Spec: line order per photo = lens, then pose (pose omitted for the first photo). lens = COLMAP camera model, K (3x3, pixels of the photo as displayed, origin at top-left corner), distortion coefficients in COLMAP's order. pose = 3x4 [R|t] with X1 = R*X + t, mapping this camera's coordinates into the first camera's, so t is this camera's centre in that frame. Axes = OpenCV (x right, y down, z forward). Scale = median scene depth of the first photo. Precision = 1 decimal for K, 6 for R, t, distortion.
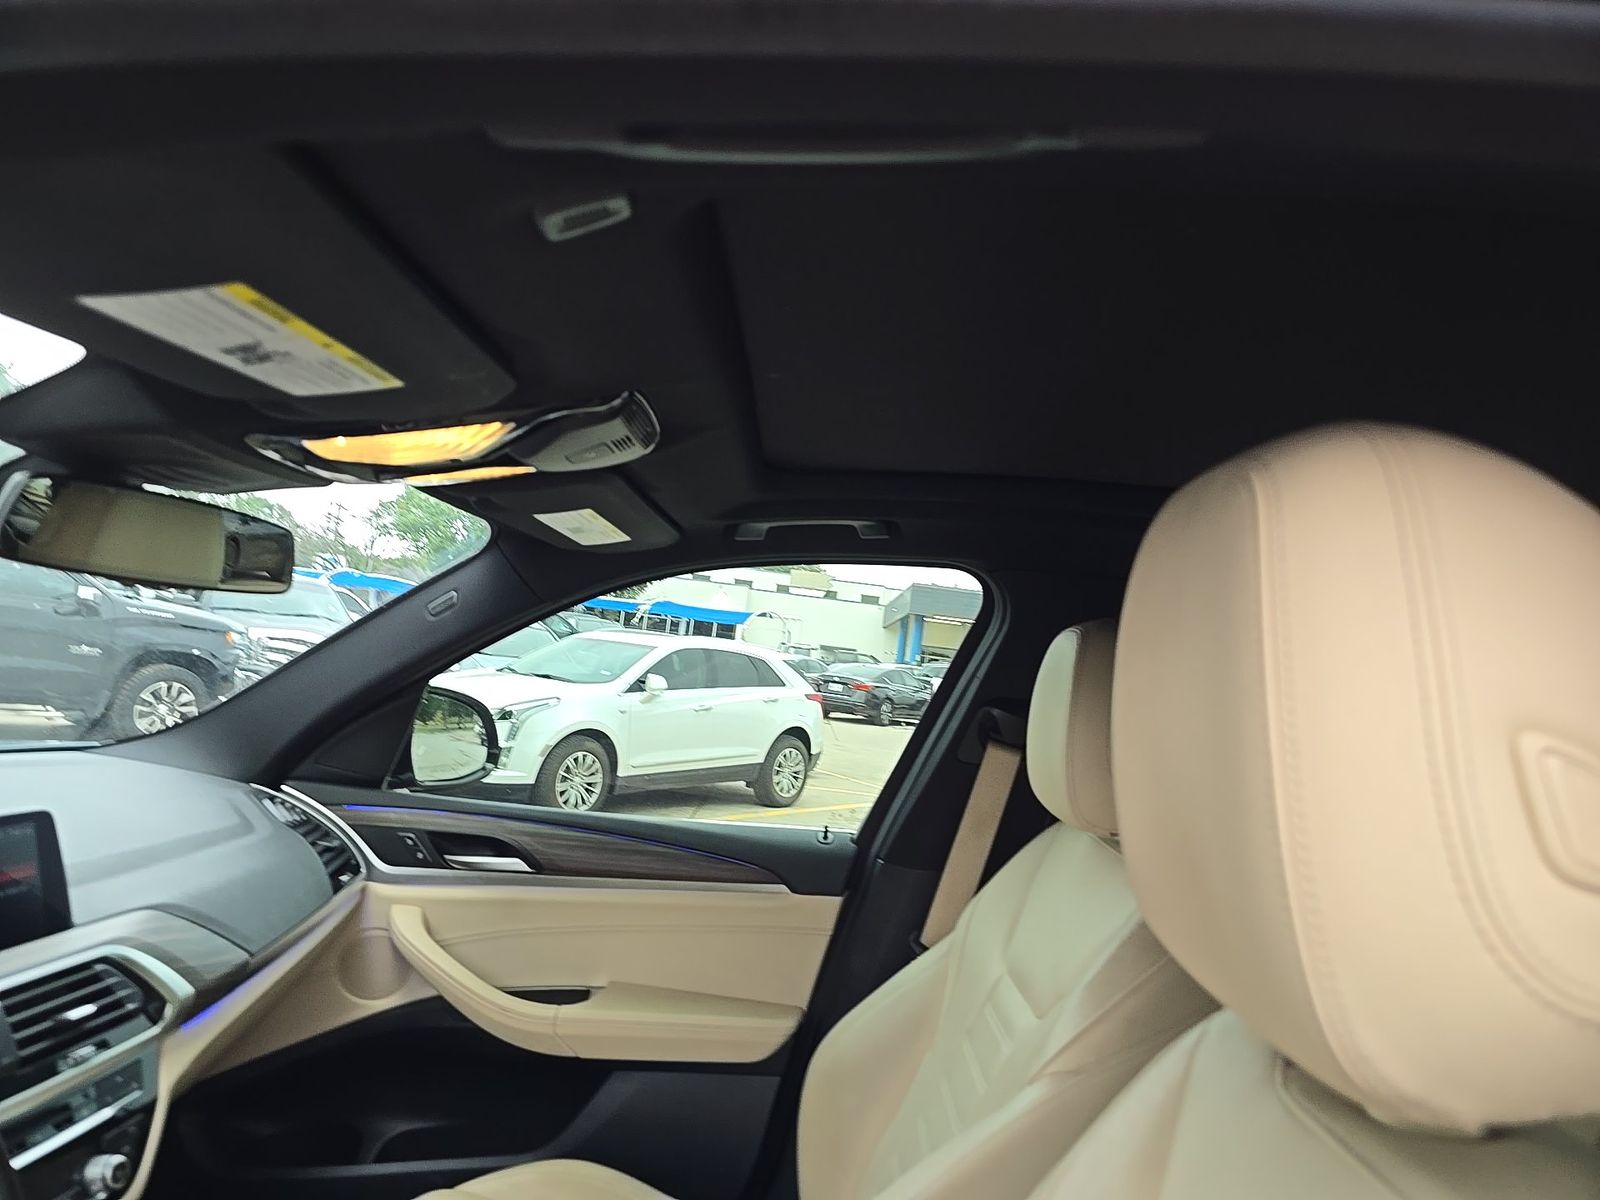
lens RADIAL K [[1056.6, 0, 817.9], [0, 1056.6, 597.1], [0, 0, 1]] dist [0.043673, -0.039658]
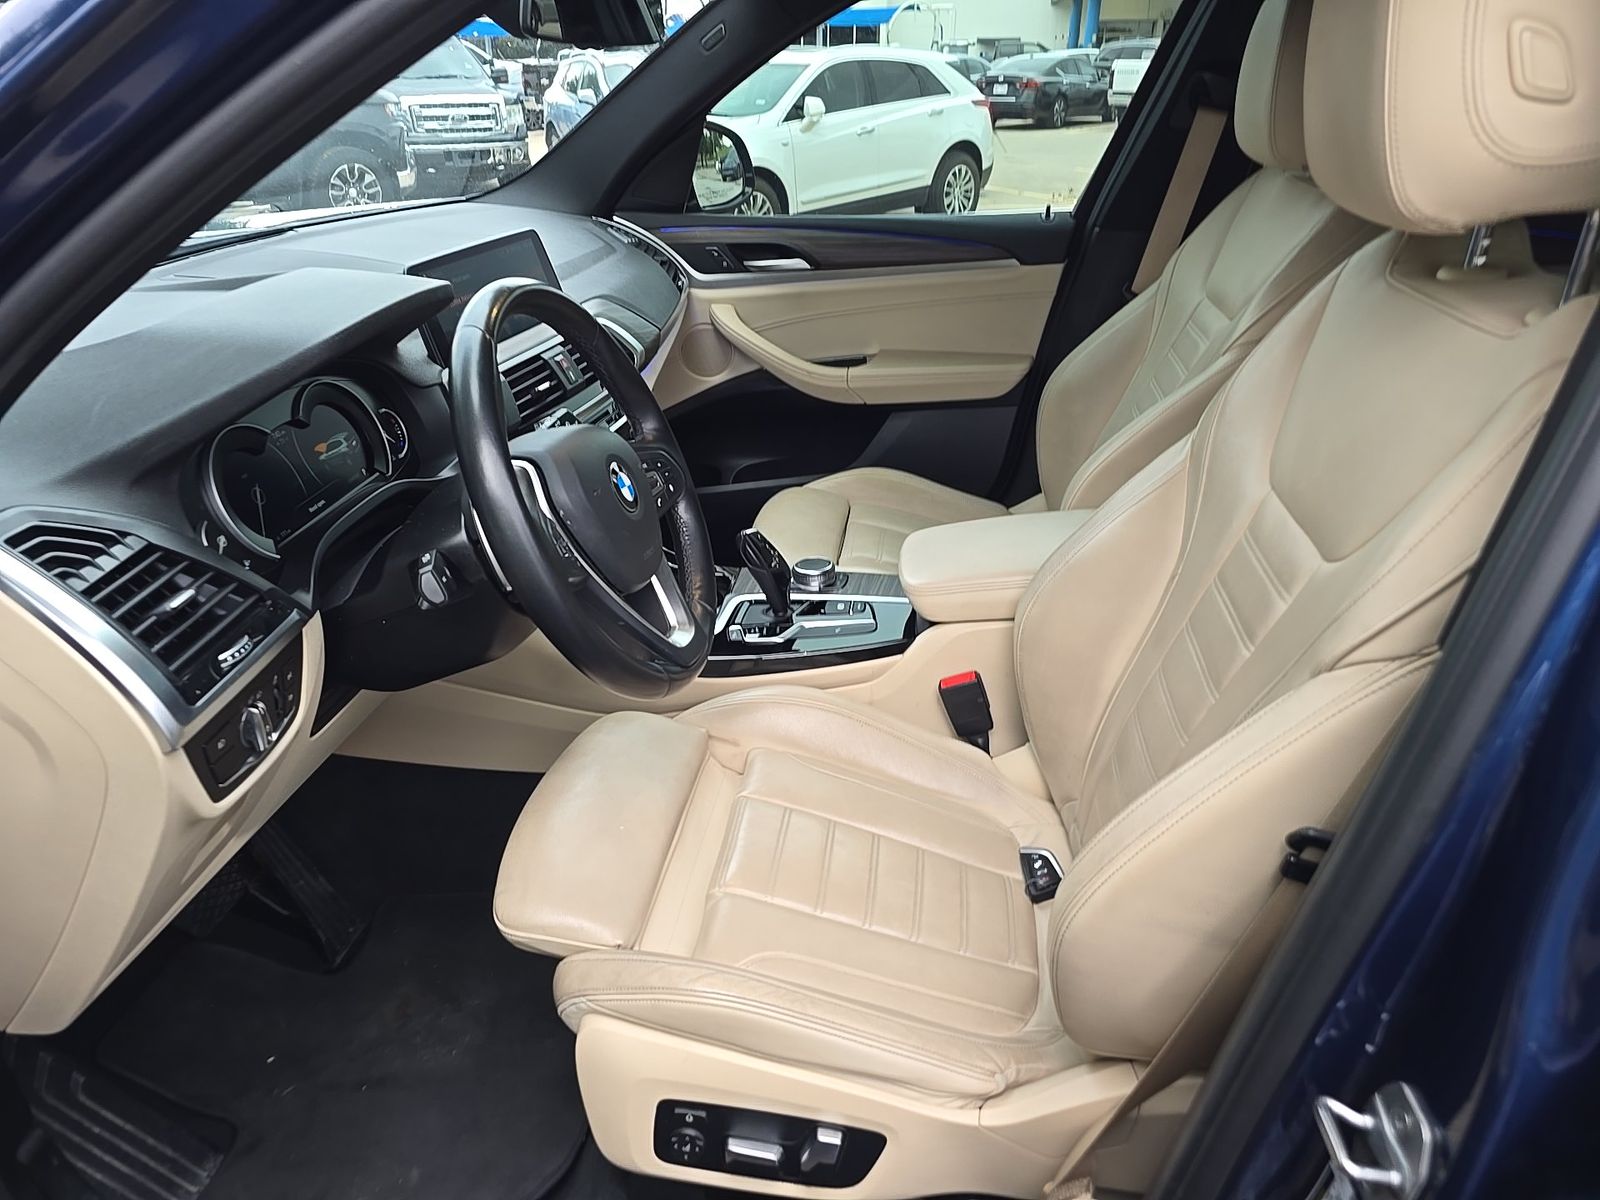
lens RADIAL K [[1056.6, 0, 817.9], [0, 1056.6, 597.1], [0, 0, 1]] dist [0.043673, -0.039658]
pose [[0.983911, -0.049060, -0.171793, -0.064728], [0.127919, 0.864724, 0.485684, -0.014930], [0.124726, -0.499845, 0.857087, -0.273489]]
